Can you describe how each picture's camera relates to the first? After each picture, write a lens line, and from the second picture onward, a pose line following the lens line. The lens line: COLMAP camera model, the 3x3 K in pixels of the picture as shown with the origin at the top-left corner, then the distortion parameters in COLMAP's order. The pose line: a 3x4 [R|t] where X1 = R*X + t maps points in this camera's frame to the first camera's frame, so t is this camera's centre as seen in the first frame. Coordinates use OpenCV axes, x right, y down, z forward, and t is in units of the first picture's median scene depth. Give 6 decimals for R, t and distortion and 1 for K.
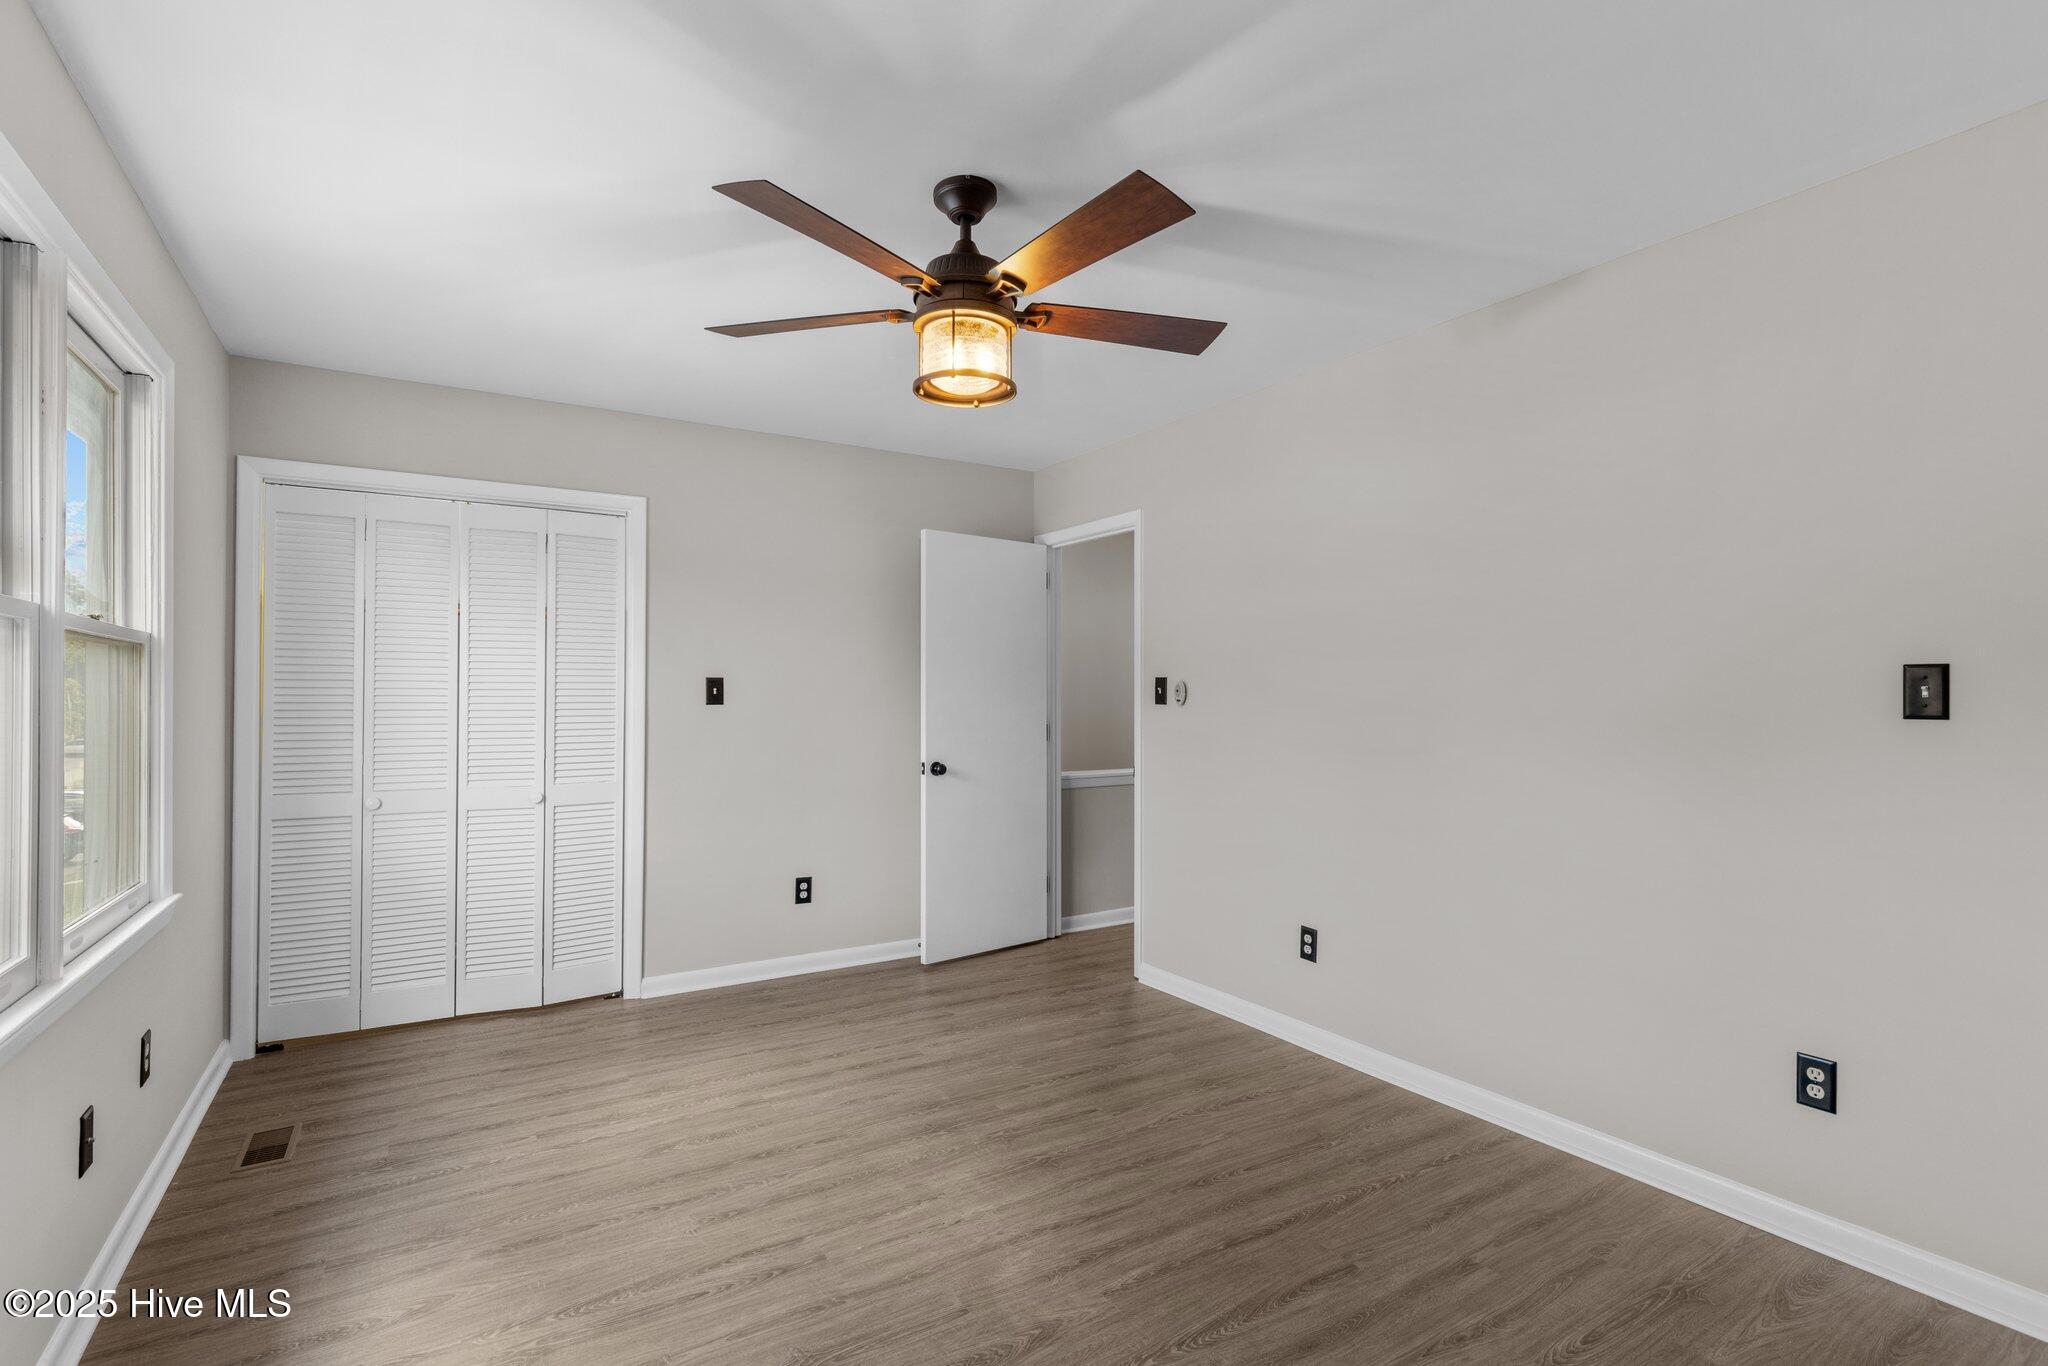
lens RADIAL K [[983.4, 0, 1022.6], [0, 983.4, 691.3], [0, 0, 1]] dist [0.003864, 0.000556]
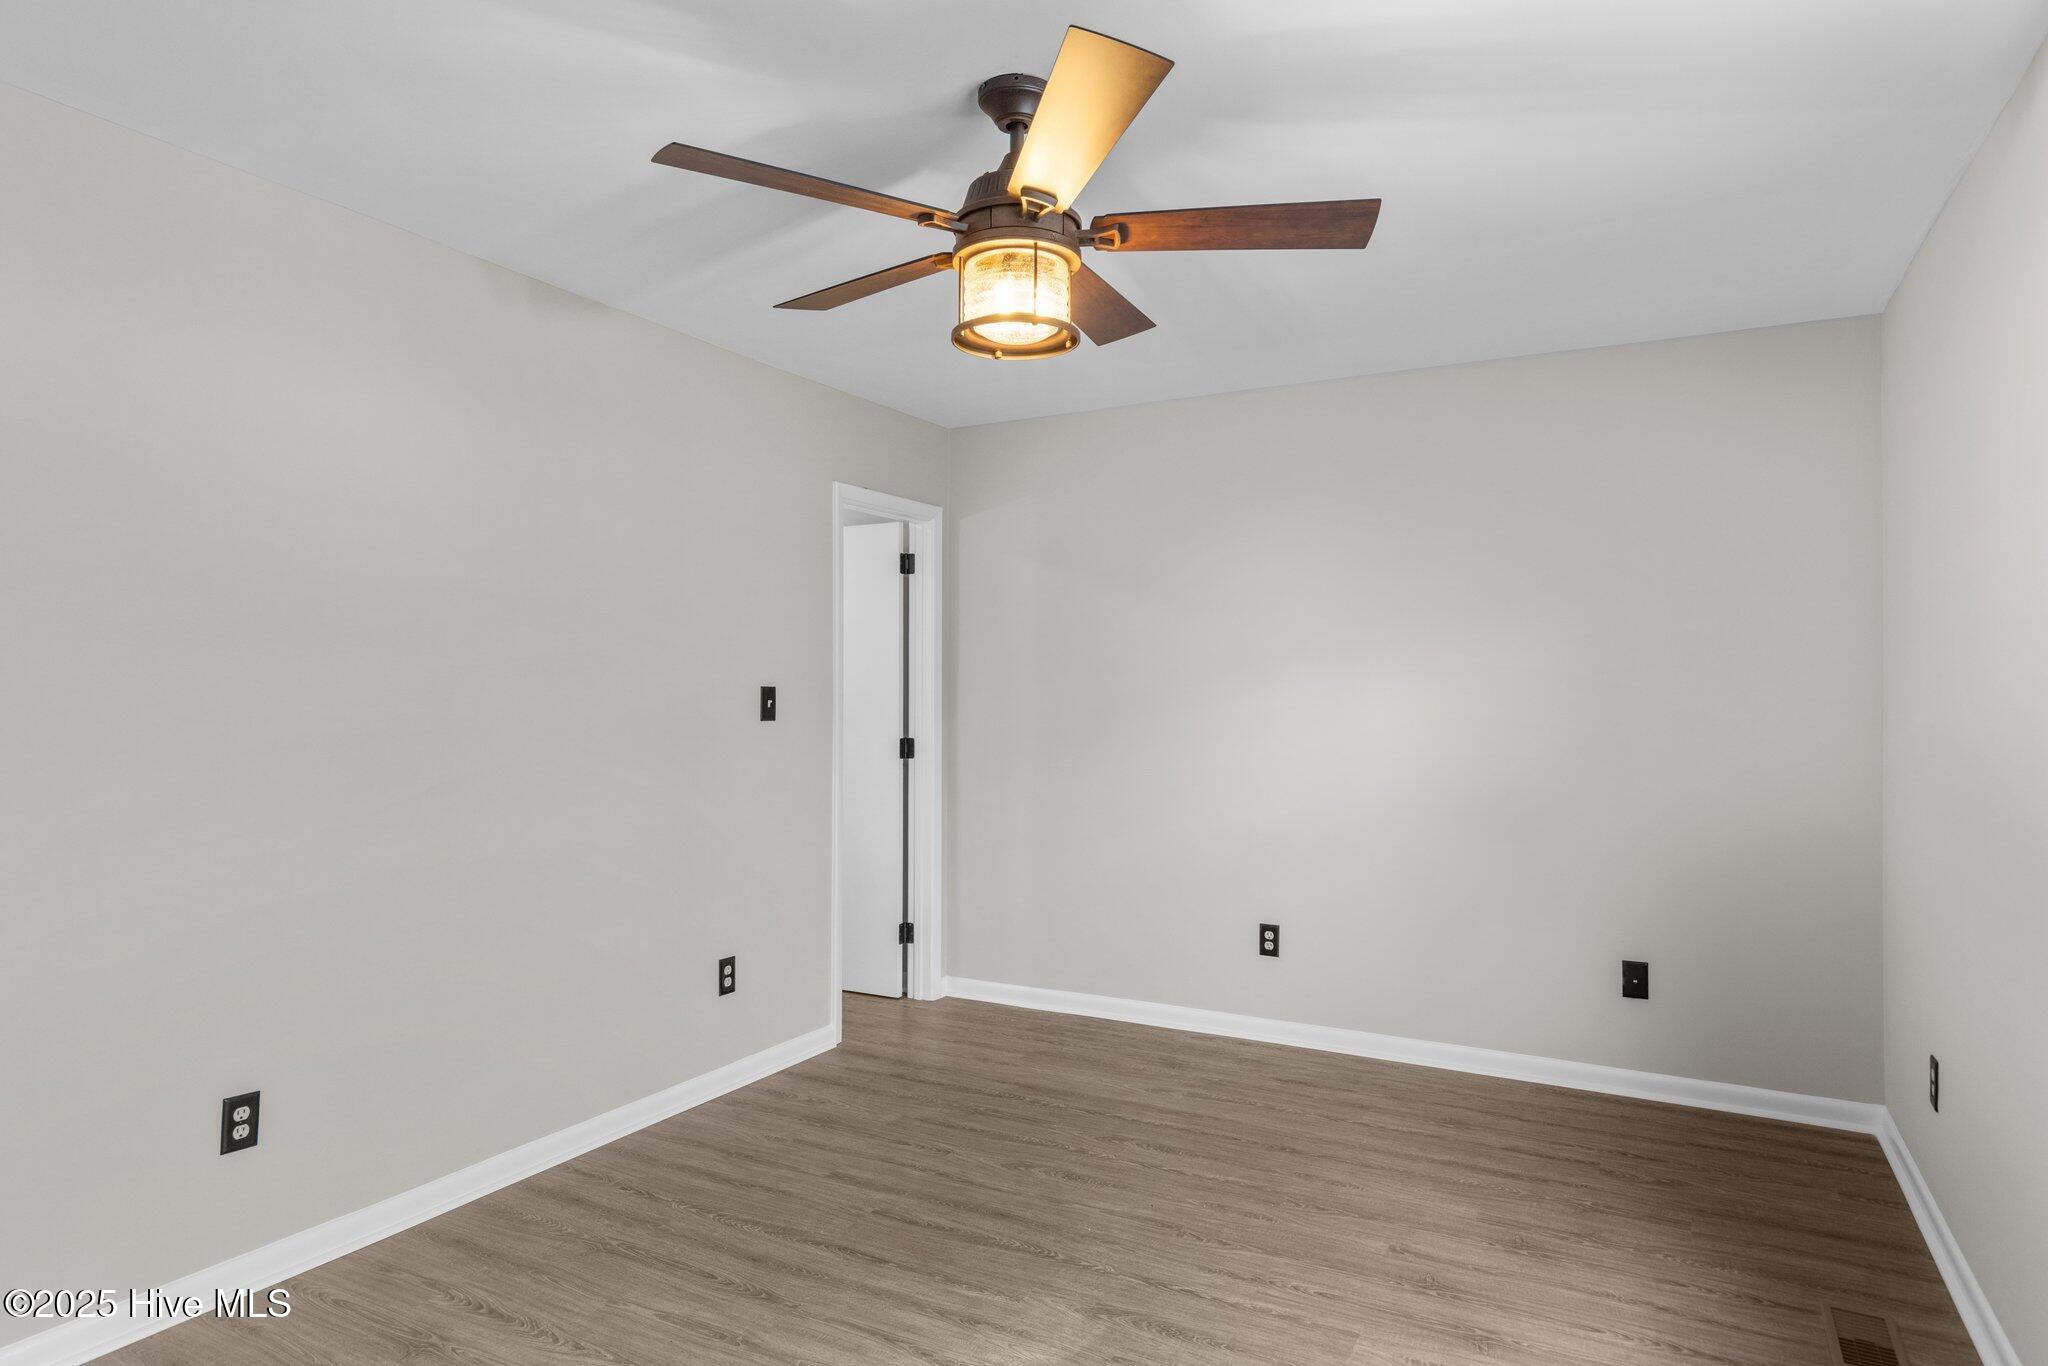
lens RADIAL K [[1218.5, 0, 1022.6], [0, 1218.5, 685.3], [0, 0, 1]] dist [-0.004591, -0.000837]
pose [[-0.507298, 0.000925, 0.861770, -0.901288], [-0.011145, 0.999909, -0.007635, -0.016085], [-0.861699, -0.013478, -0.507242, 1.468676]]
